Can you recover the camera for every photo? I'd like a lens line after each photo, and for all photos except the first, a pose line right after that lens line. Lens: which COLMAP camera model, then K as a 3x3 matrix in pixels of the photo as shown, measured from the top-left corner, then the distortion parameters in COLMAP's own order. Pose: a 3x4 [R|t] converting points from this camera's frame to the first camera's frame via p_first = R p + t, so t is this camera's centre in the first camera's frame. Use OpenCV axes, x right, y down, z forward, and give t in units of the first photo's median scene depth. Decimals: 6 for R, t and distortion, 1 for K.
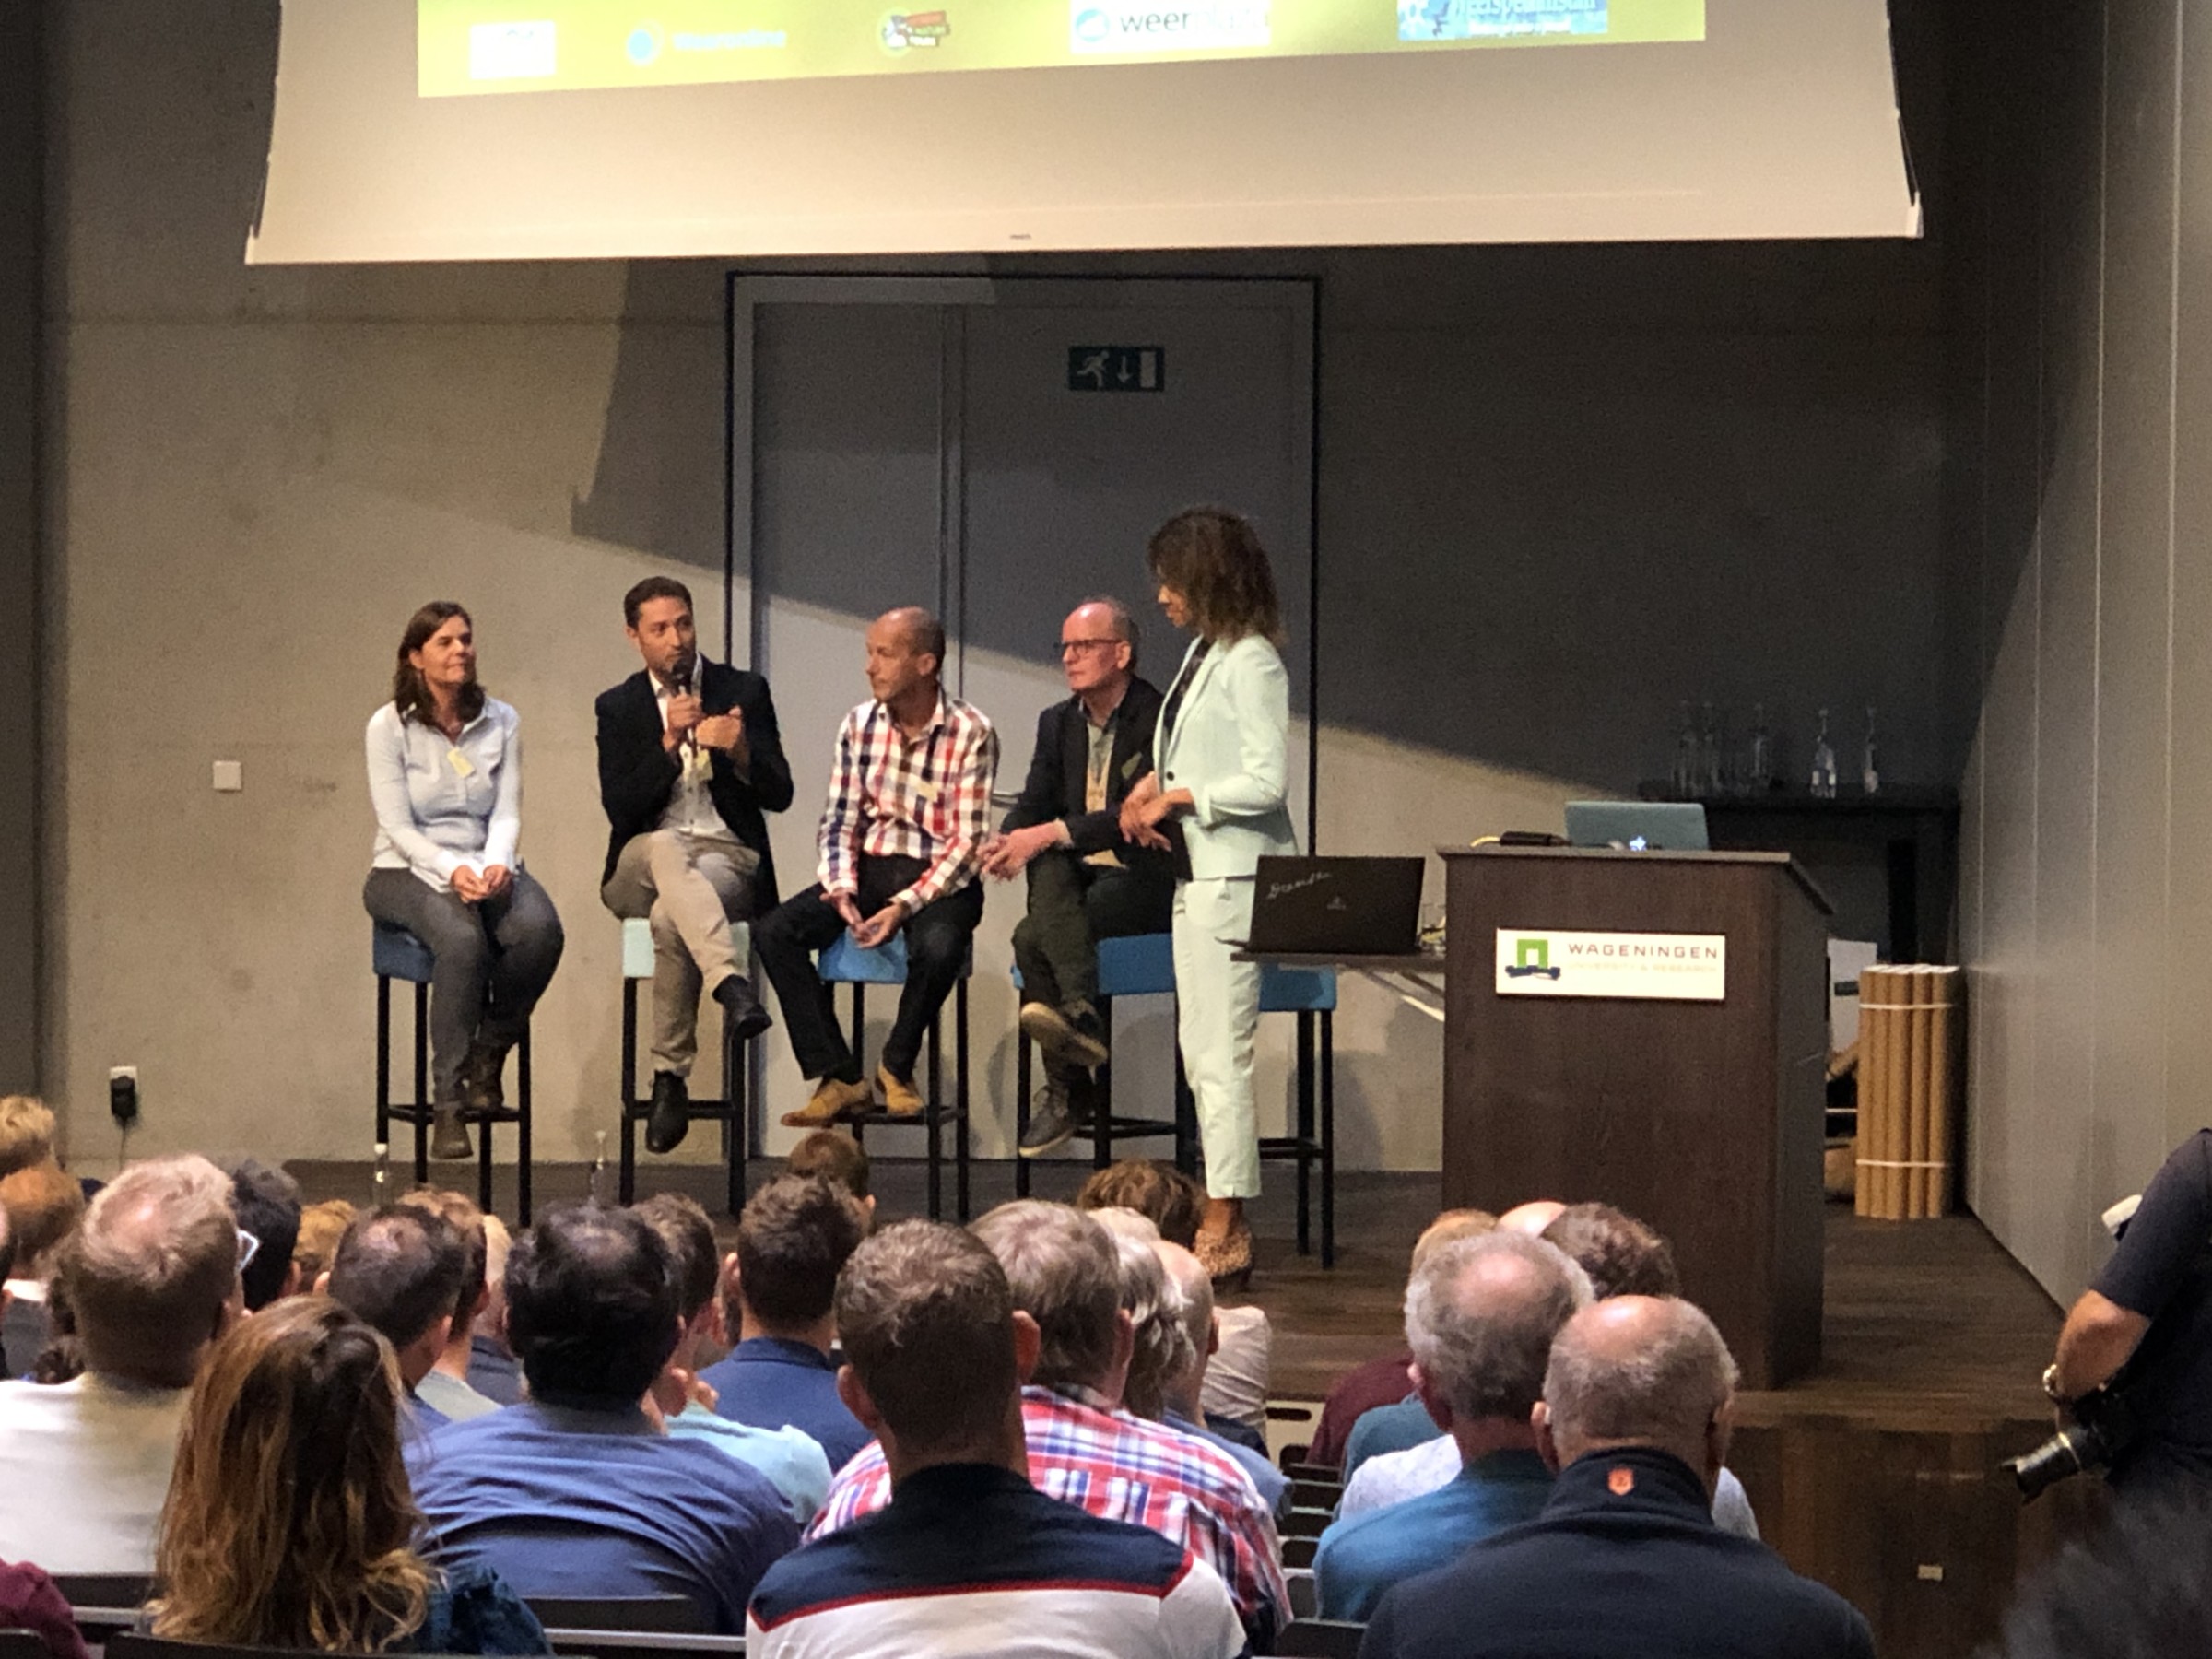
lens RADIAL K [[7089.8, 0, 1106.0], [0, 7089.8, 829.5], [0, 0, 1]] dist [-0.084965, 0.853105]
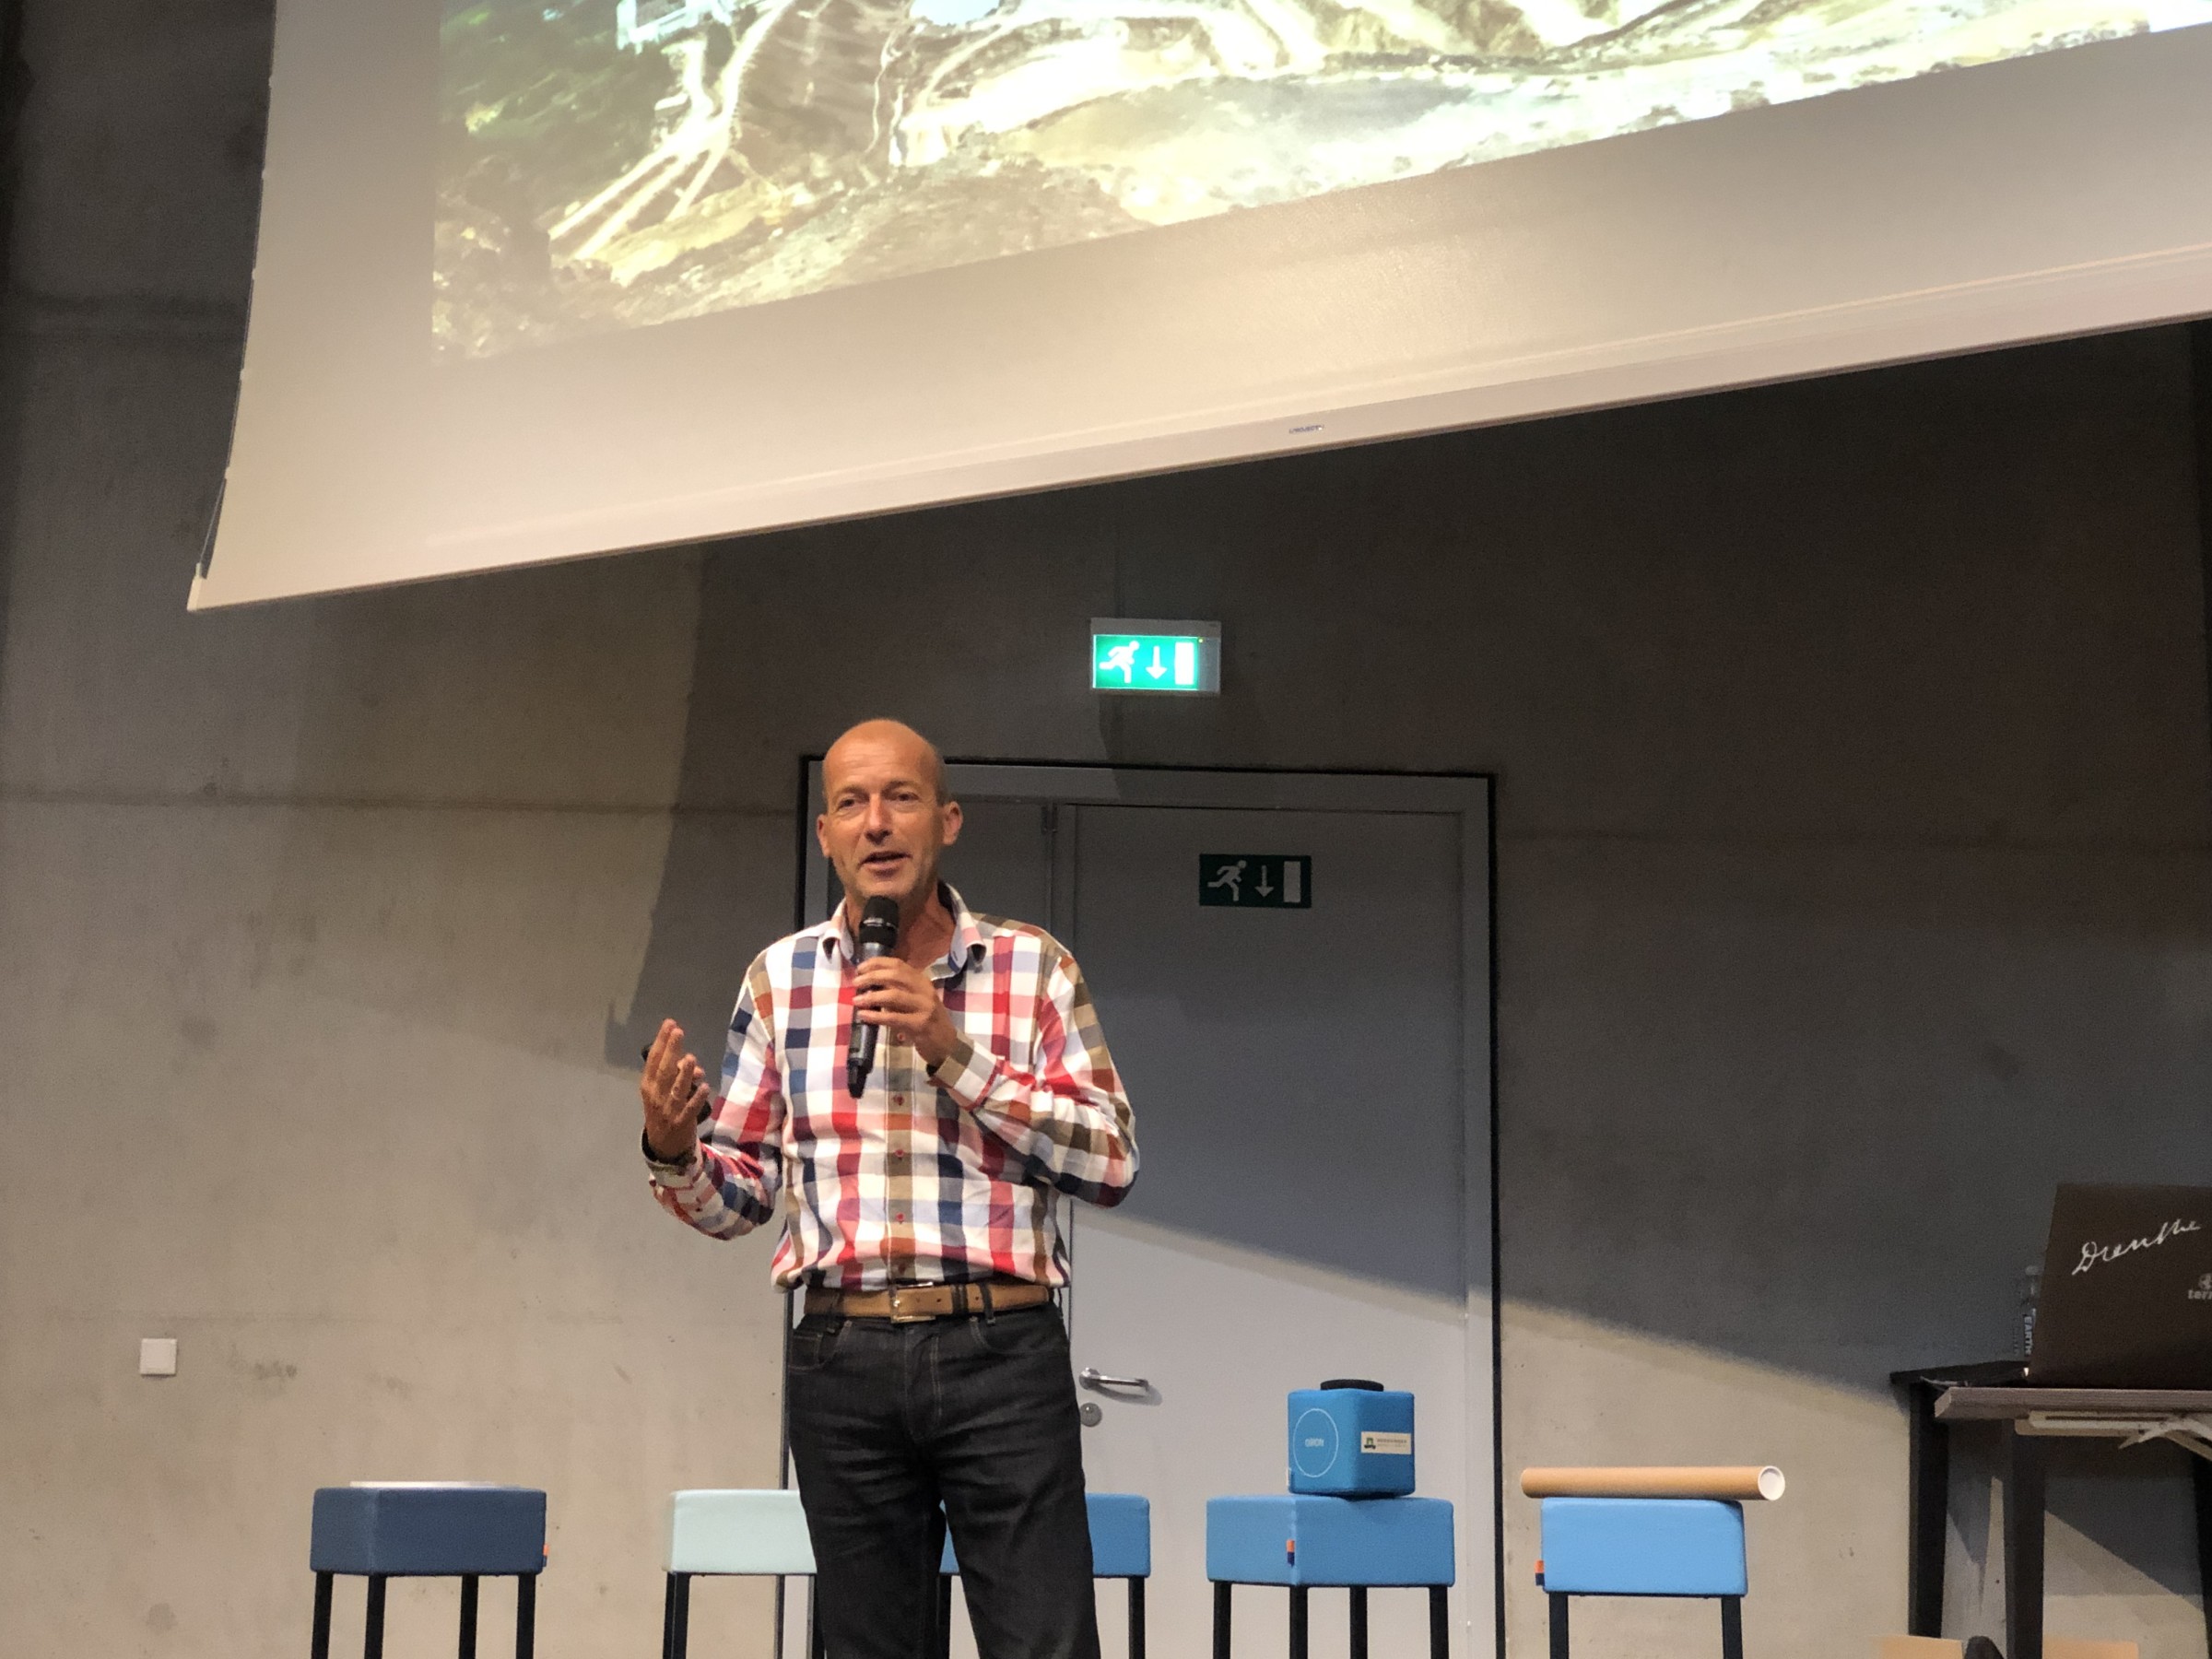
lens RADIAL K [[3725.8, 0, 1106.0], [0, 3725.8, 829.5], [0, 0, 1]] dist [0.038192, 0.438135]
pose [[0.997633, 0.015934, 0.066894, -0.046970], [-0.000447, 0.974267, -0.225398, 0.030287], [-0.068764, 0.224834, 0.971968, 0.570586]]
